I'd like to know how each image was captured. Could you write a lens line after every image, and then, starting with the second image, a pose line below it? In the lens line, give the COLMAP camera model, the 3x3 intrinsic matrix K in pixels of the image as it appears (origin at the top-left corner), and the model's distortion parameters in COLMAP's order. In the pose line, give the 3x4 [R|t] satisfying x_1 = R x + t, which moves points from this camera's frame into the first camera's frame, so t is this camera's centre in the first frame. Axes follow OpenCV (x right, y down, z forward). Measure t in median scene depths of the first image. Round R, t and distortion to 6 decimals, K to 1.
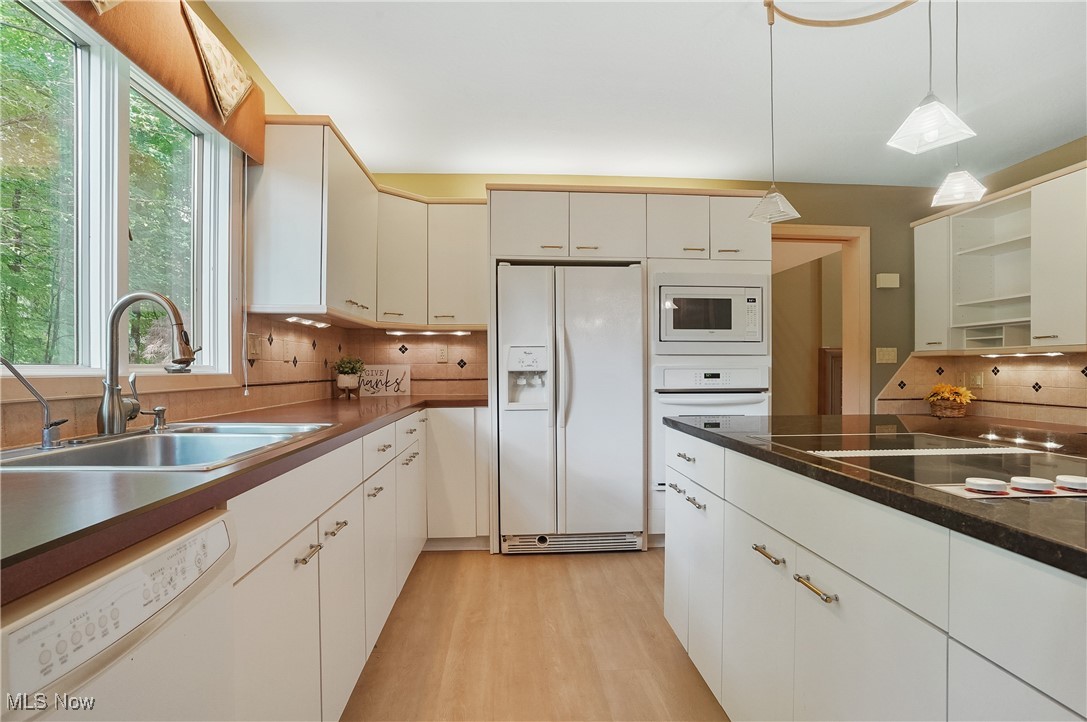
lens RADIAL K [[559.6, 0, 539.9], [0, 559.6, 373.3], [0, 0, 1]] dist [-0.033159, 0.000301]
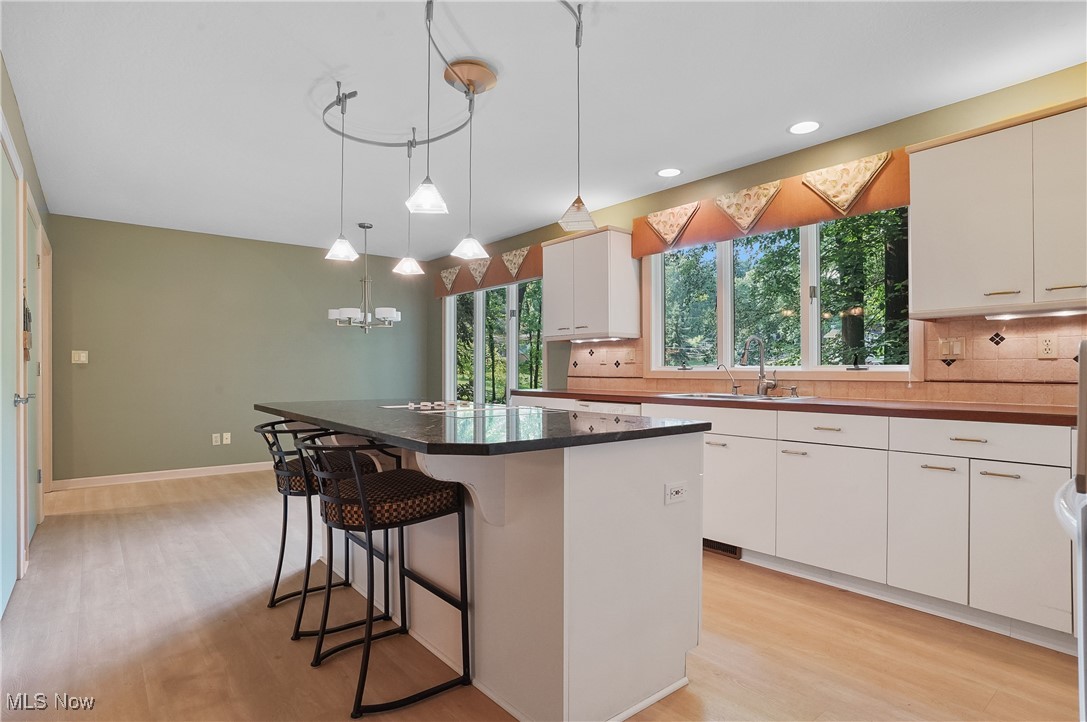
lens RADIAL K [[559.6, 0, 539.9], [0, 559.6, 373.3], [0, 0, 1]] dist [-0.033159, 0.000301]
pose [[-0.810559, -0.005163, -0.585635, 0.863624], [-0.009517, 0.999945, 0.004358, 0.009944], [0.585580, 0.009106, -0.810563, 1.426318]]
